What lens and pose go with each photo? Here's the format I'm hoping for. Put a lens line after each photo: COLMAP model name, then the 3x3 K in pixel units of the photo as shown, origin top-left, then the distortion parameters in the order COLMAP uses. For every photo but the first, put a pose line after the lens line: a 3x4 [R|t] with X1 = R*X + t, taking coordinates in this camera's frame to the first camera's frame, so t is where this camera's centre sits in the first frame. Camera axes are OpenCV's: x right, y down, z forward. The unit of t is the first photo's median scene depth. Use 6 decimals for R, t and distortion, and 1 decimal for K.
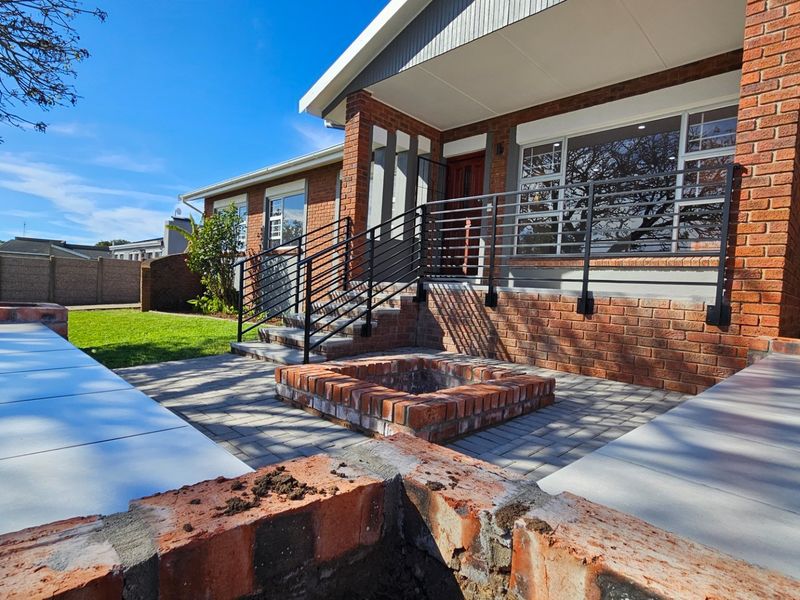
lens RADIAL K [[439.0, 0, 397.3], [0, 439.0, 307.7], [0, 0, 1]] dist [0.002000, -0.000664]
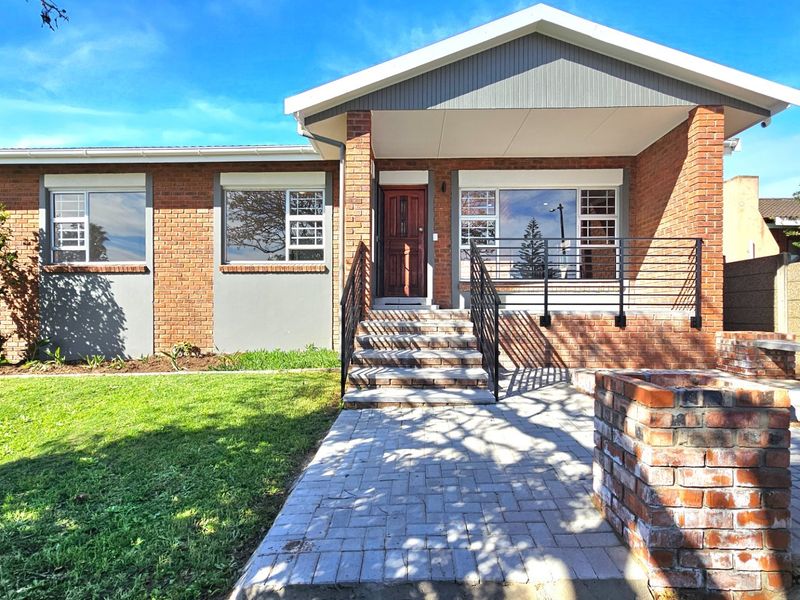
lens RADIAL K [[439.0, 0, 397.3], [0, 439.0, 307.7], [0, 0, 1]] dist [0.002000, -0.000664]
pose [[0.732769, -0.055923, 0.678176, -0.830976], [0.065542, 0.997784, 0.011461, -0.086090], [-0.677314, 0.036051, 0.734810, 0.314553]]
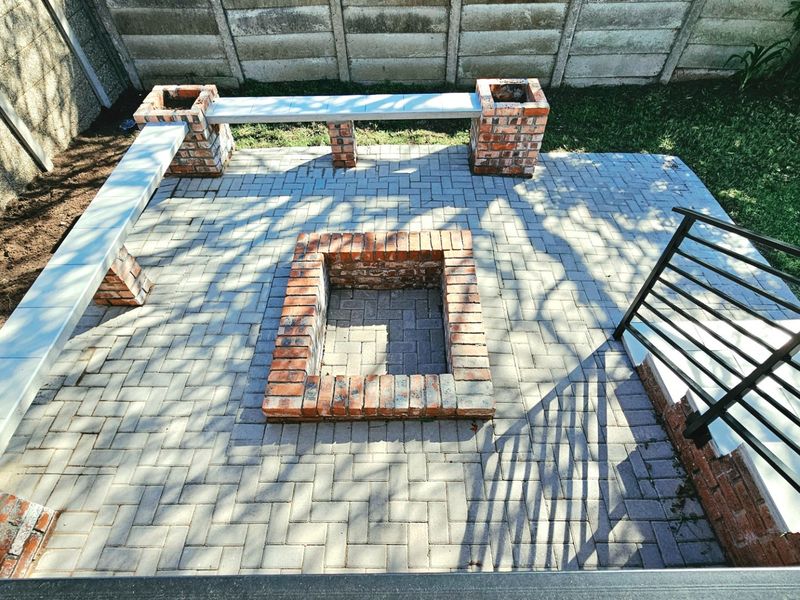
lens RADIAL K [[439.0, 0, 397.3], [0, 439.0, 307.7], [0, 0, 1]] dist [0.002000, -0.000664]
pose [[-0.702592, 0.525529, -0.479775, 0.259898], [-0.044555, 0.640415, 0.766735, -0.319058], [0.710197, 0.560078, -0.426535, 0.810203]]
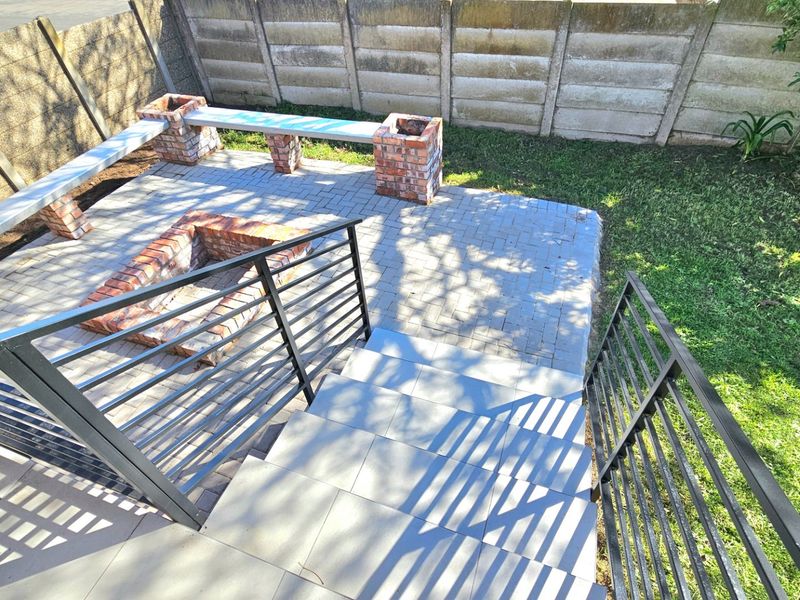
lens RADIAL K [[439.0, 0, 397.3], [0, 439.0, 307.7], [0, 0, 1]] dist [0.002000, -0.000664]
pose [[-0.905653, 0.306133, -0.293387, -0.041142], [-0.001182, 0.690092, 0.723720, -0.357031], [0.424019, 0.655786, -0.624622, 1.154289]]
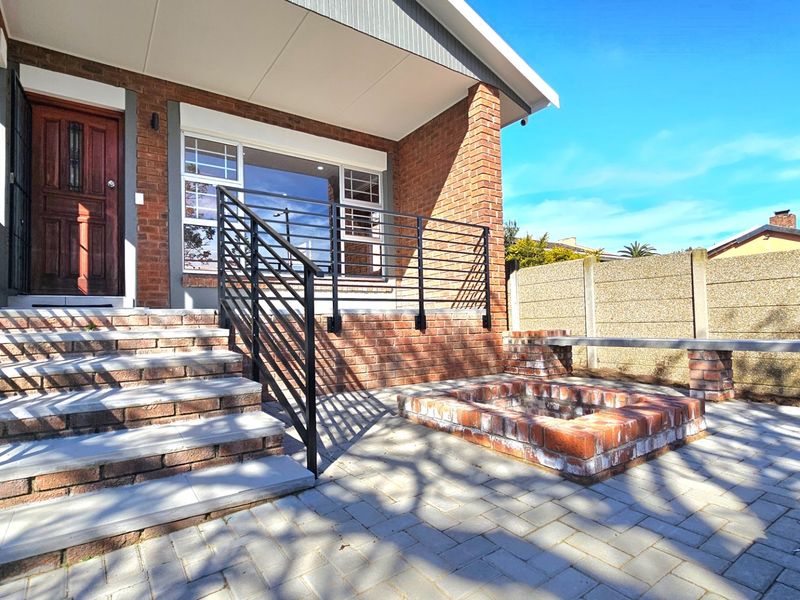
lens RADIAL K [[439.0, 0, 397.3], [0, 439.0, 307.7], [0, 0, 1]] dist [0.002000, -0.000664]
pose [[0.173316, -0.023629, 0.984583, -0.530071], [0.073663, 0.997223, 0.010966, -0.044255], [-0.982108, 0.070627, 0.174575, 0.637636]]
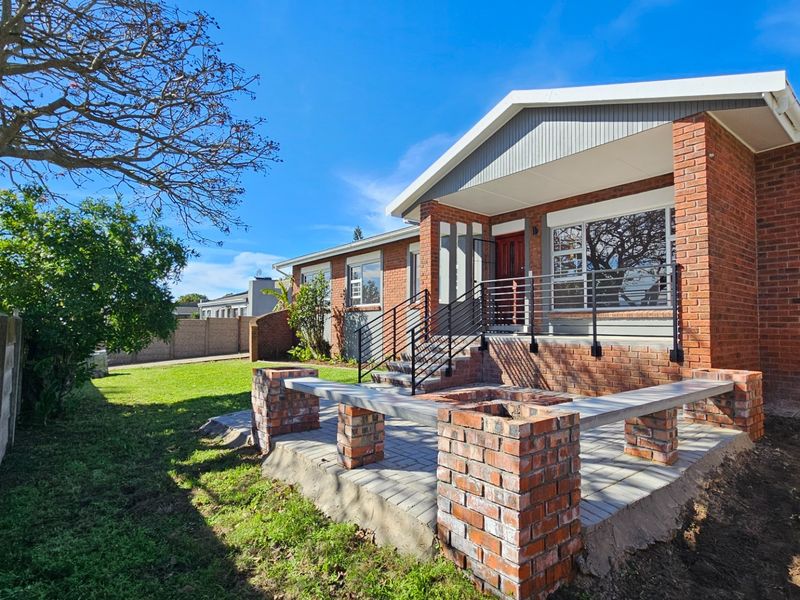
lens RADIAL K [[439.0, 0, 397.3], [0, 439.0, 307.7], [0, 0, 1]] dist [0.002000, -0.000664]
pose [[0.992134, -0.053325, -0.113254, -0.056040], [0.043526, 0.995231, -0.087294, -0.038124], [0.117369, 0.081678, 0.989724, -0.445789]]
